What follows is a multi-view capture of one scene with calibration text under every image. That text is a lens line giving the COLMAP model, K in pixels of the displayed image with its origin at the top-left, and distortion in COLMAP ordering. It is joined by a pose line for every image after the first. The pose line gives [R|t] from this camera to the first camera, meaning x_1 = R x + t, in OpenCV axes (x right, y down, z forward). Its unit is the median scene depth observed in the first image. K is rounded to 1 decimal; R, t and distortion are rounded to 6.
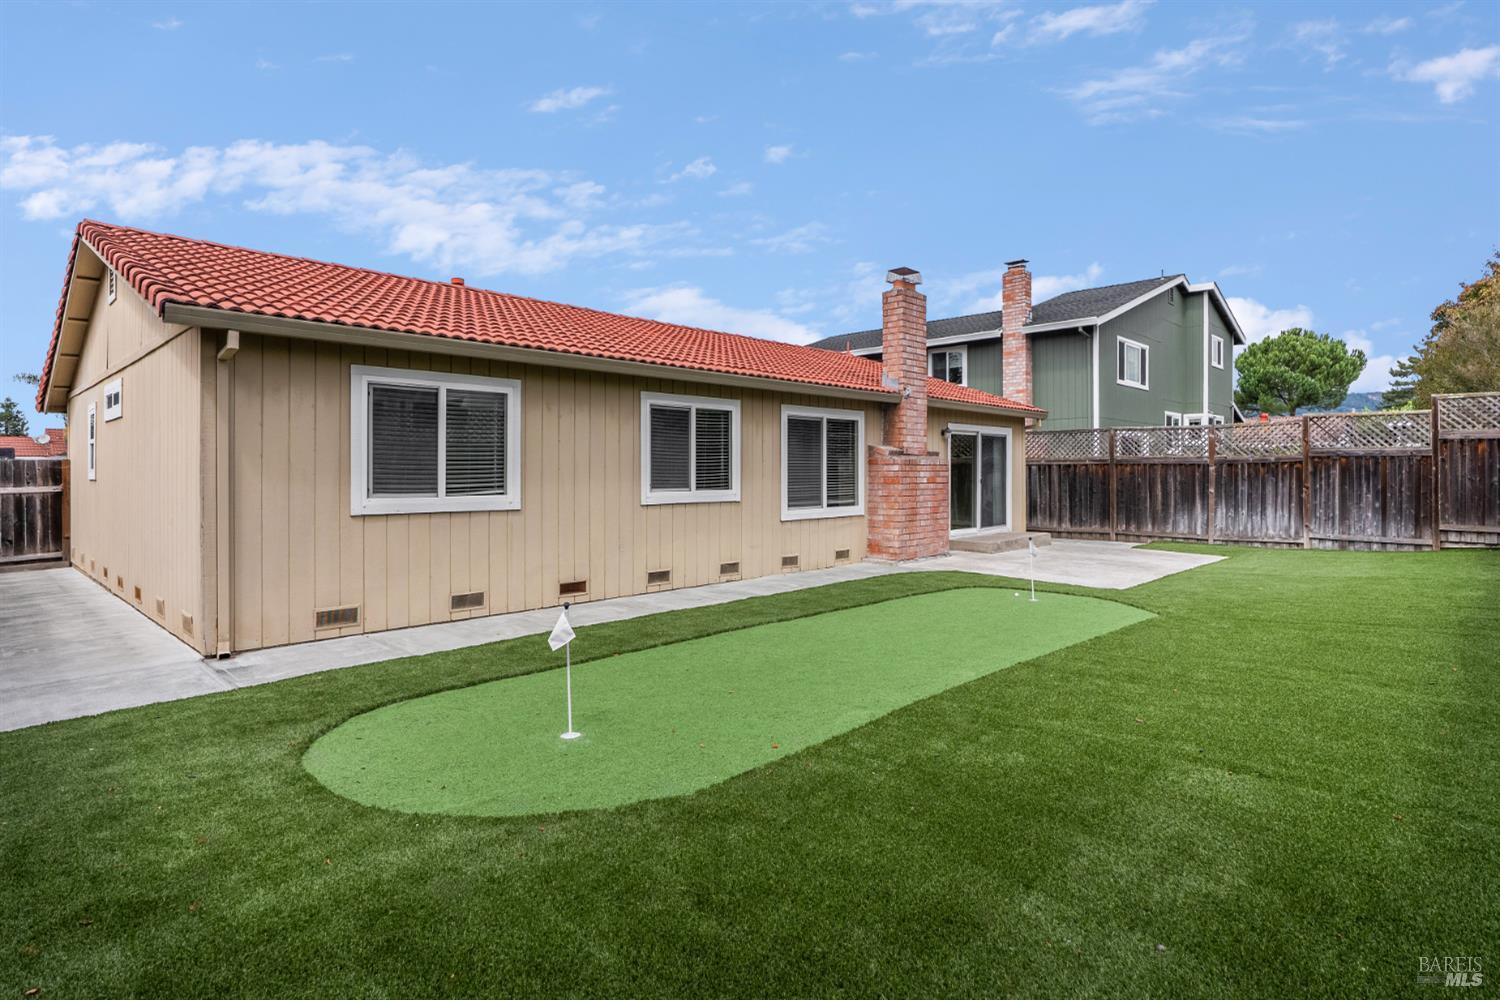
lens RADIAL K [[808.0, 0, 743.5], [0, 808.0, 475.0], [0, 0, 1]] dist [0.000475, 0.001659]
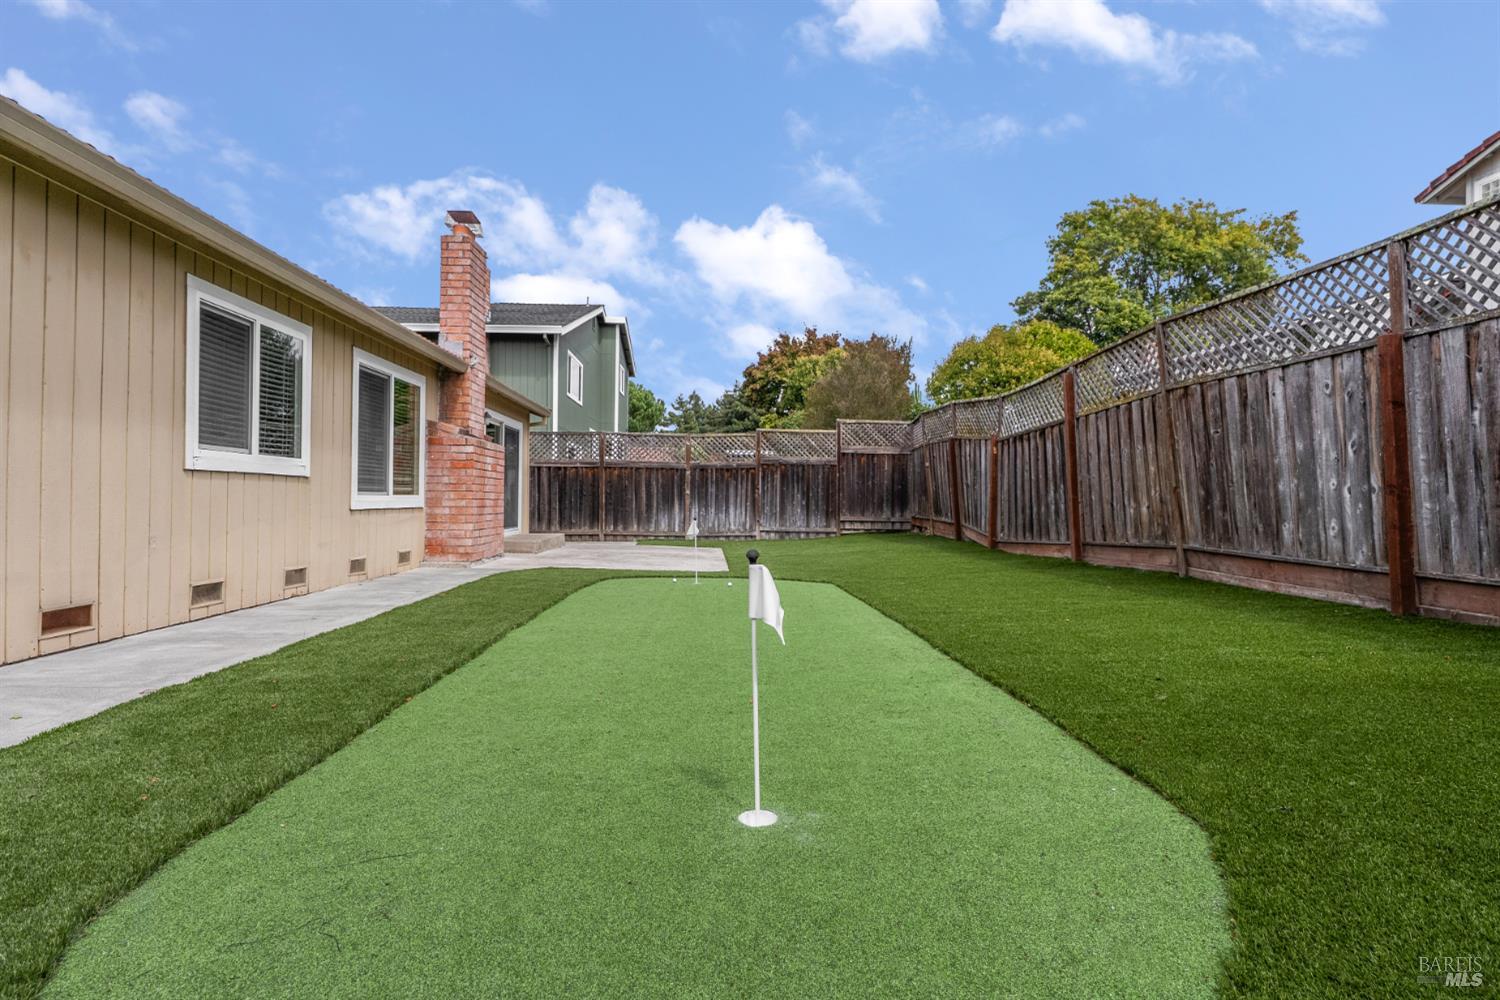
lens RADIAL K [[785.9, 0, 750.0], [0, 785.9, 500.0], [0, 0, 1]] dist [0.005404, 0.001163]
pose [[0.674988, 0.009862, 0.737763, -0.203841], [-0.005737, 0.999951, -0.008118, 0.046447], [-0.737806, 0.001248, 0.675011, 0.240412]]
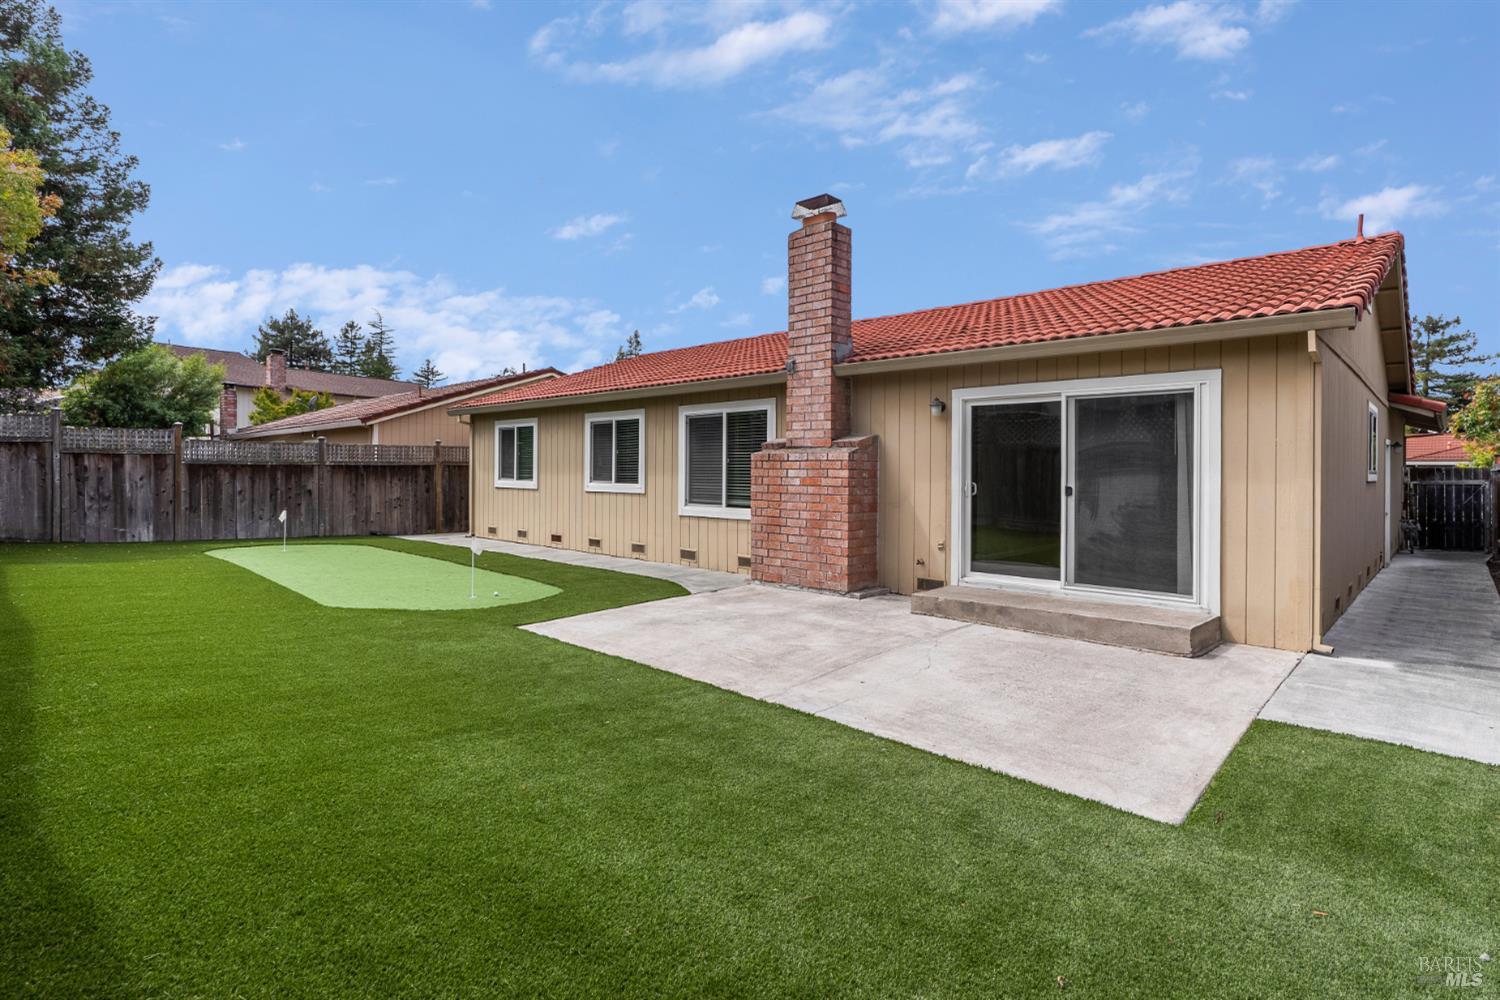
lens RADIAL K [[712.7, 0, 732.3], [0, 712.7, 467.2], [0, 0, 1]] dist [-0.003173, -0.000118]
pose [[0.012658, -0.000535, -0.999920, 0.885512], [-0.007572, 0.999971, -0.000631, -0.006056], [0.999891, 0.007579, 0.012653, 0.944183]]
